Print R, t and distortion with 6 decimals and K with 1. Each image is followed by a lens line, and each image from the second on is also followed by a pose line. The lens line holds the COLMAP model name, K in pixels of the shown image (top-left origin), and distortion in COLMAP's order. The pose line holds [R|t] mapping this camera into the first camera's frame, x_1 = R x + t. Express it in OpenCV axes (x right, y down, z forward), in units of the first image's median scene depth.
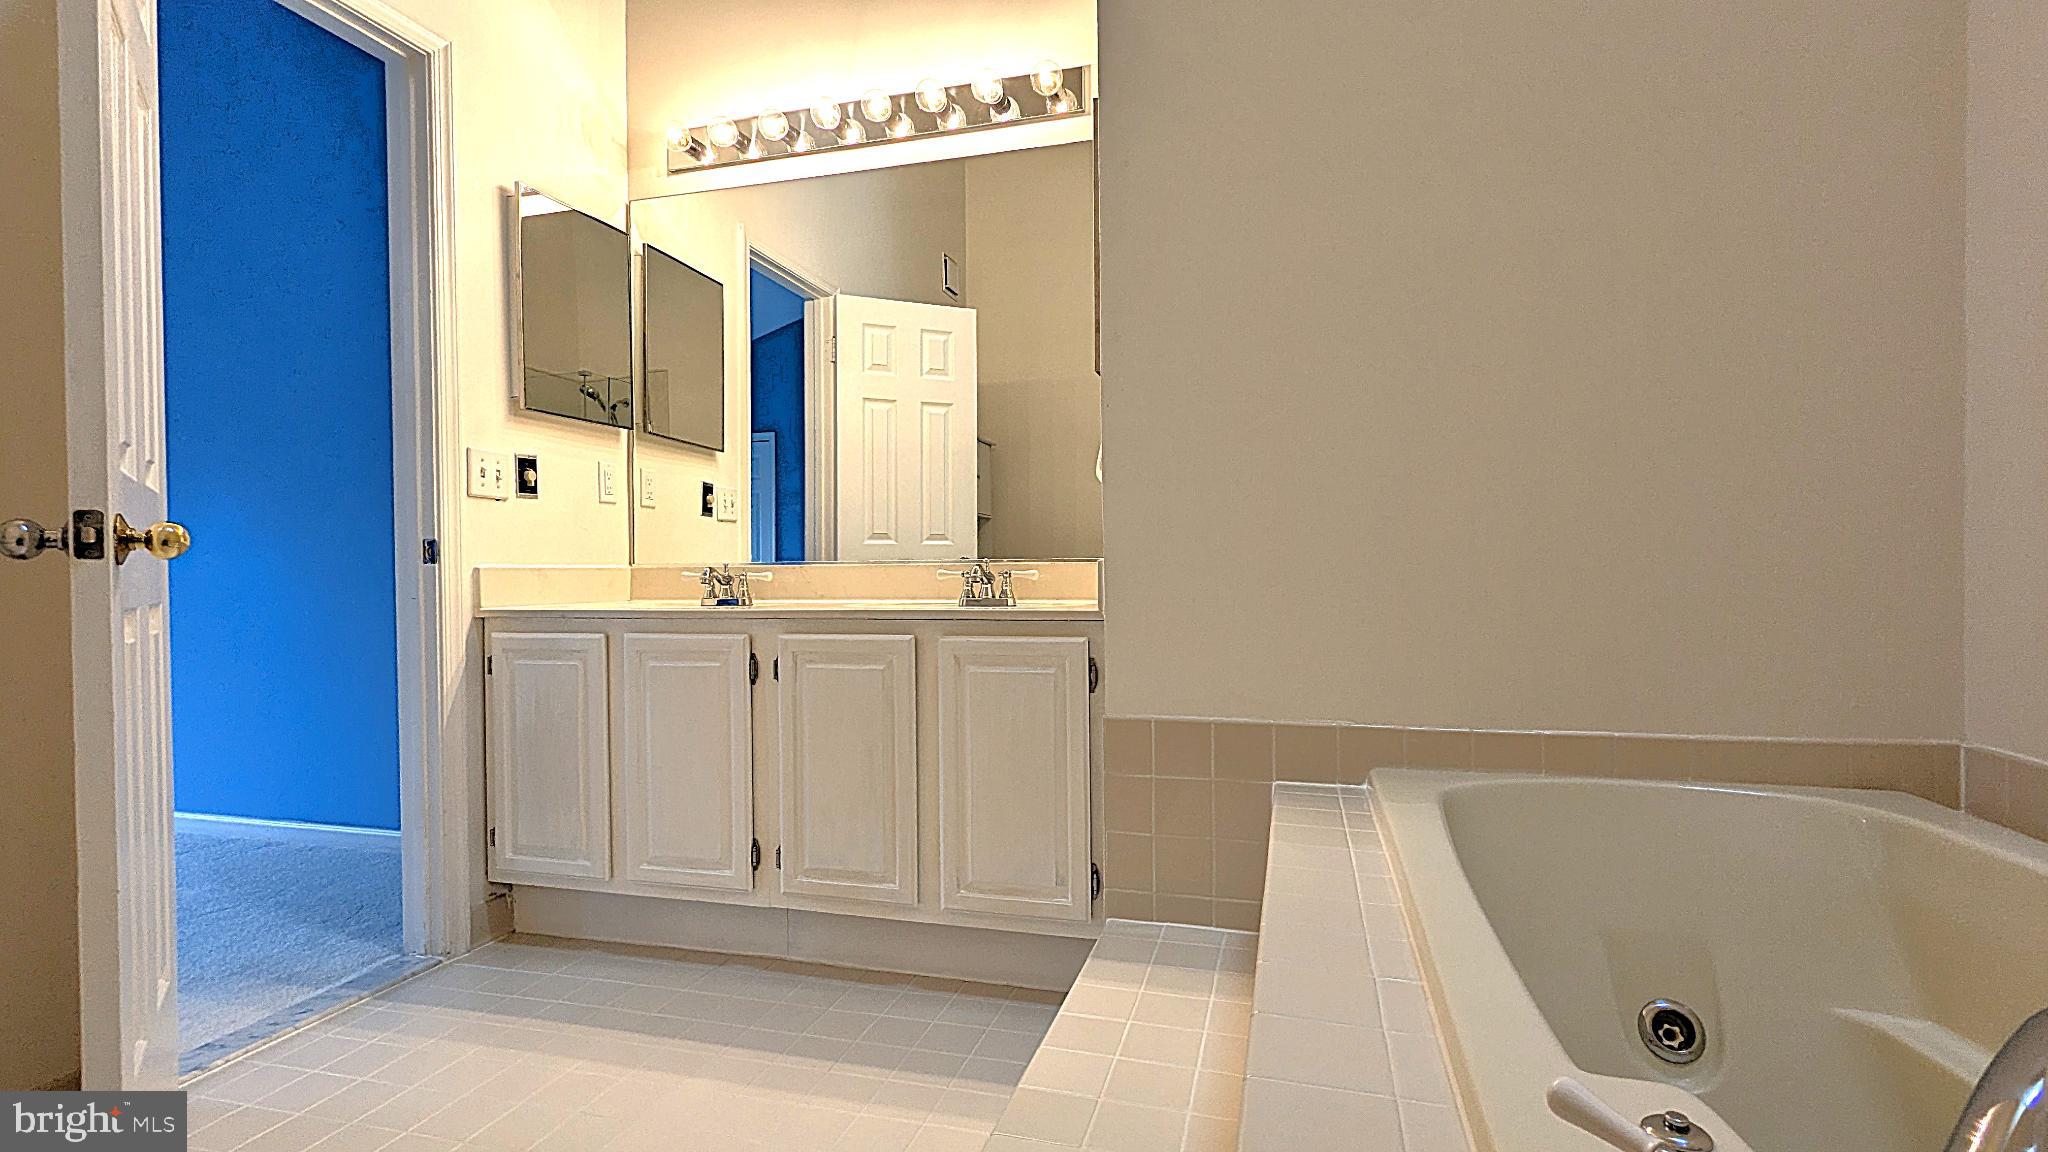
lens RADIAL K [[971.0, 0, 1021.9], [0, 971.0, 584.9], [0, 0, 1]] dist [-0.001141, -0.000409]
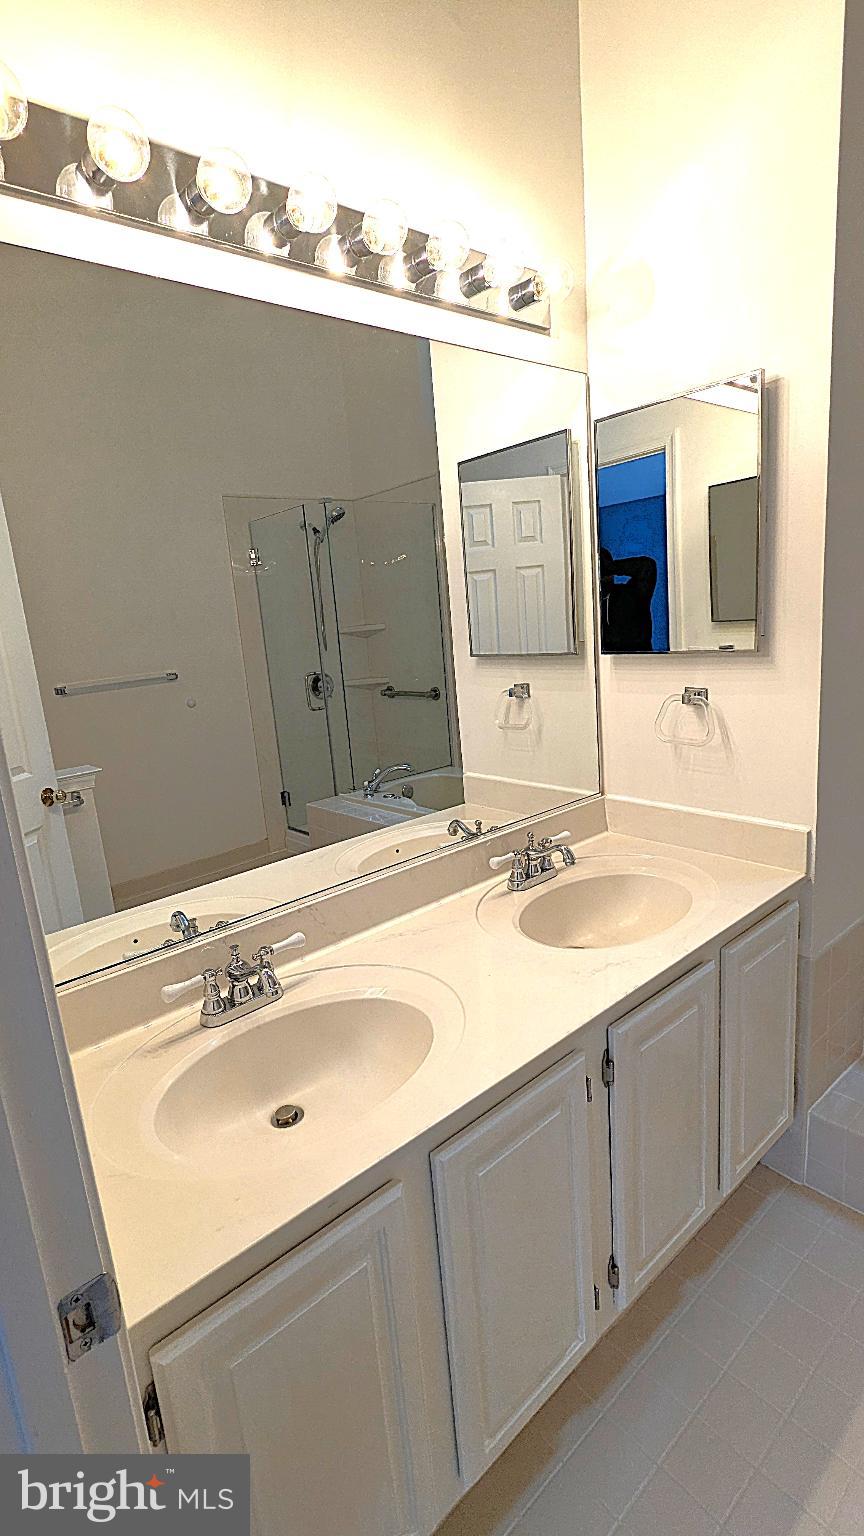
lens RADIAL K [[719.3, 0, 423.9], [0, 719.3, 776.0], [0, 0, 1]] dist [0.004391, 0.000748]
pose [[0.552727, -0.216902, 0.804641, -0.787992], [0.083874, 0.975111, 0.205239, -0.285457], [-0.829131, -0.045953, 0.557162, 0.883036]]
